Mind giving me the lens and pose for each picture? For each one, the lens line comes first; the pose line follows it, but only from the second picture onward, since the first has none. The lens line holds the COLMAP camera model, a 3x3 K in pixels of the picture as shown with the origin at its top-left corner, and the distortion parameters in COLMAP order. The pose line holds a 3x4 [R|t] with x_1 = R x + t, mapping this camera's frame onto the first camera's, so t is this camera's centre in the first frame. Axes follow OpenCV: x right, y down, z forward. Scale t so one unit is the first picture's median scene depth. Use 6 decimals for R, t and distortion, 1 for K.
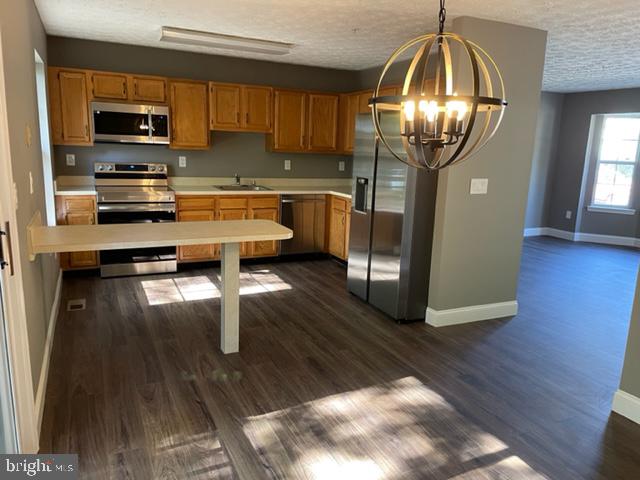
lens RADIAL K [[482.6, 0, 320.0], [0, 482.6, 240.0], [0, 0, 1]] dist [0.120095, -0.157766]
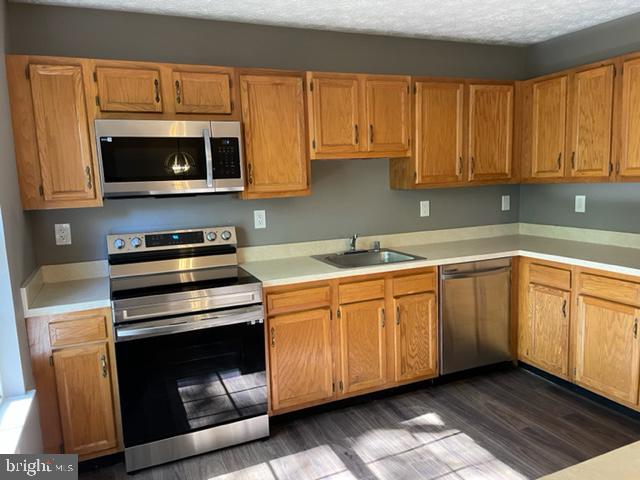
lens RADIAL K [[478.4, 0, 315.5], [0, 478.4, 243.7], [0, 0, 1]] dist [0.111530, -0.151074]
pose [[0.996801, -0.066775, -0.043916, -0.209437], [0.064243, 0.996320, -0.056741, -0.103768], [0.047543, 0.053738, 0.997423, 0.483153]]
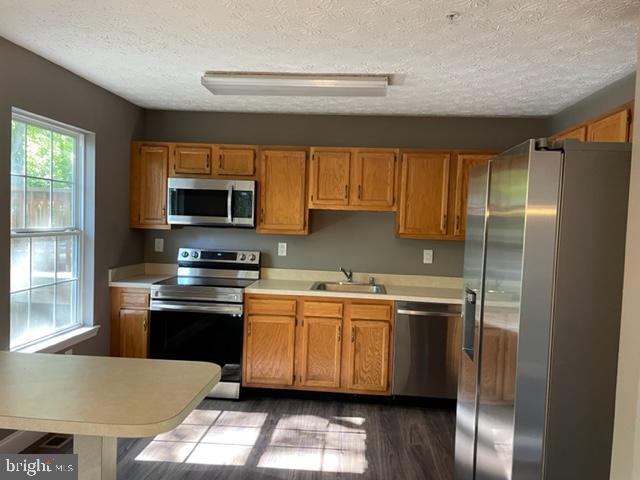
lens RADIAL K [[482.6, 0, 320.0], [0, 482.6, 240.0], [0, 0, 1]] dist [0.120095, -0.157766]
pose [[0.870237, 0.017162, -0.492334, 0.163164], [-0.102301, 0.983902, -0.146528, -0.073293], [0.481894, 0.177881, 0.857984, 0.392341]]
